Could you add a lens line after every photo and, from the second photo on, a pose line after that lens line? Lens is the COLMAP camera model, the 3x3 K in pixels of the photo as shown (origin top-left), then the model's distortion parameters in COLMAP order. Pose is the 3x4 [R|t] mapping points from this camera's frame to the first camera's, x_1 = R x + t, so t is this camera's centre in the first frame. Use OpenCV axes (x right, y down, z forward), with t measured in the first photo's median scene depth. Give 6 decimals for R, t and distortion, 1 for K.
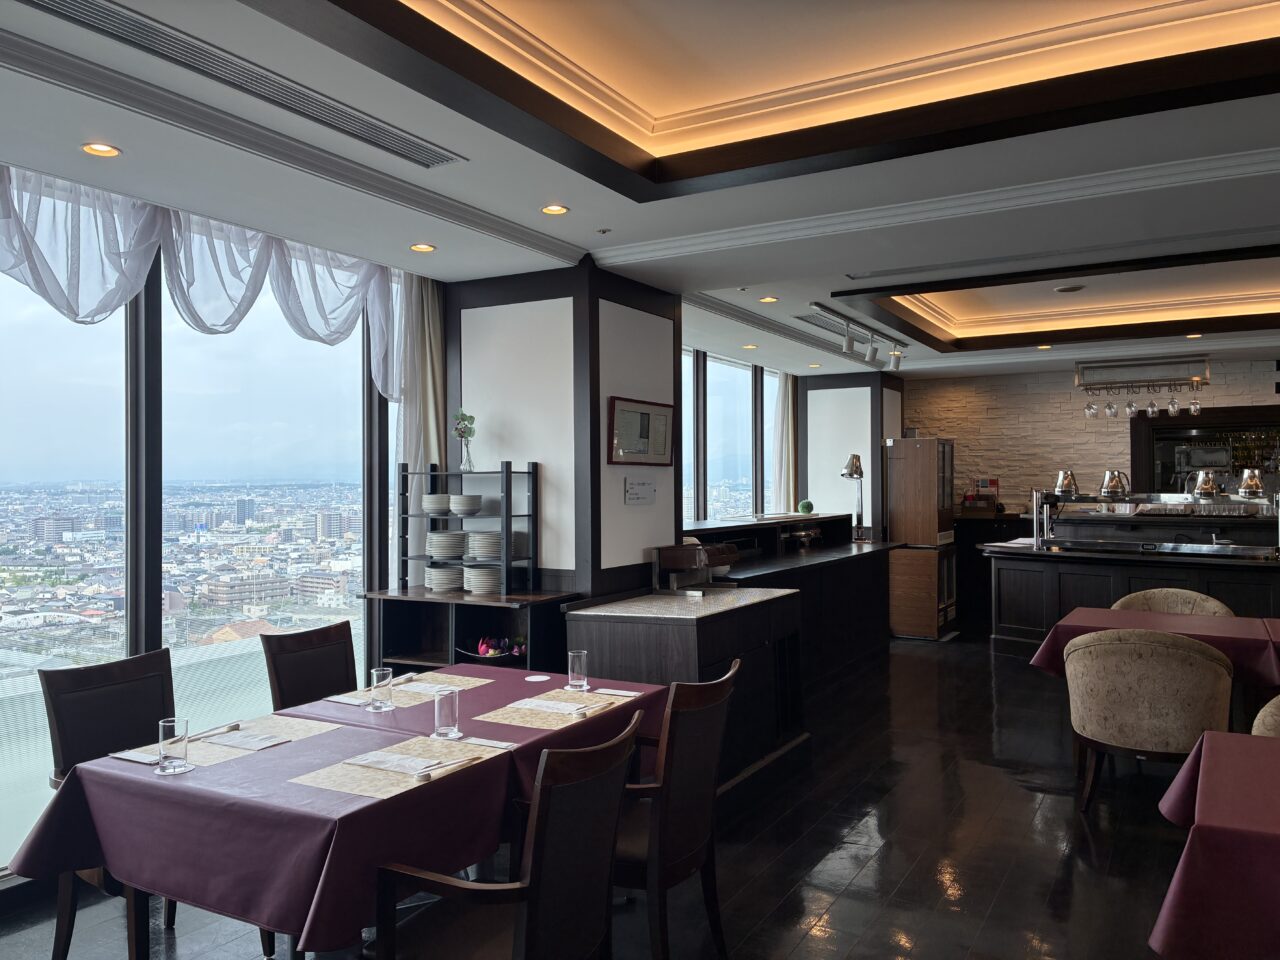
lens RADIAL K [[967.0, 0, 637.7], [0, 967.0, 467.7], [0, 0, 1]] dist [0.028473, 0.004692]
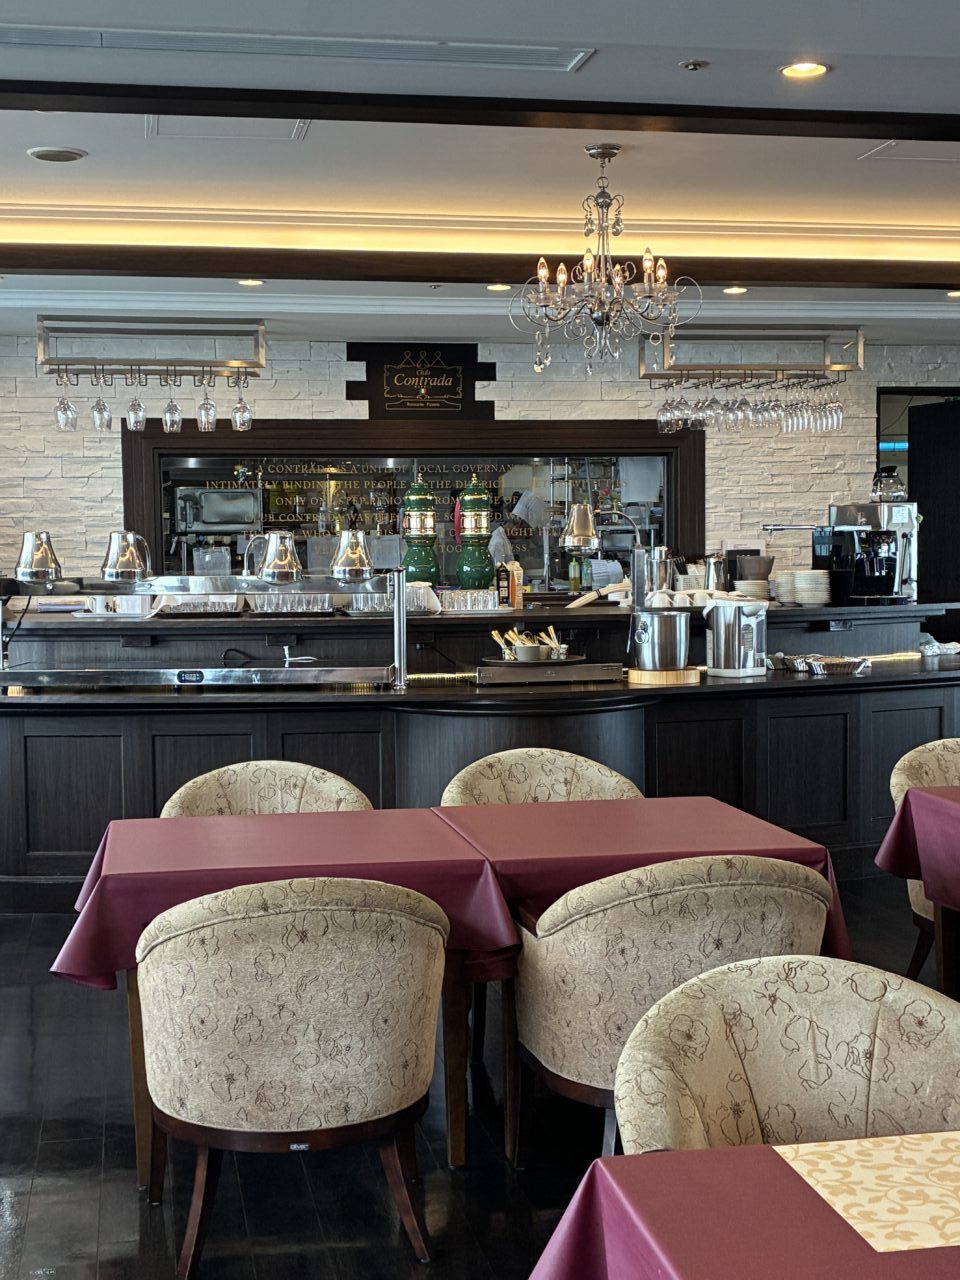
lens RADIAL K [[1761.2, 0, 480.0], [0, 1761.2, 640.0], [0, 0, 1]] dist [0.273750, -1.373823]
pose [[0.757298, -0.040757, 0.651796, 0.015272], [-0.003076, 0.997817, 0.065968, -0.002798], [-0.653062, -0.051962, 0.755519, 0.160896]]
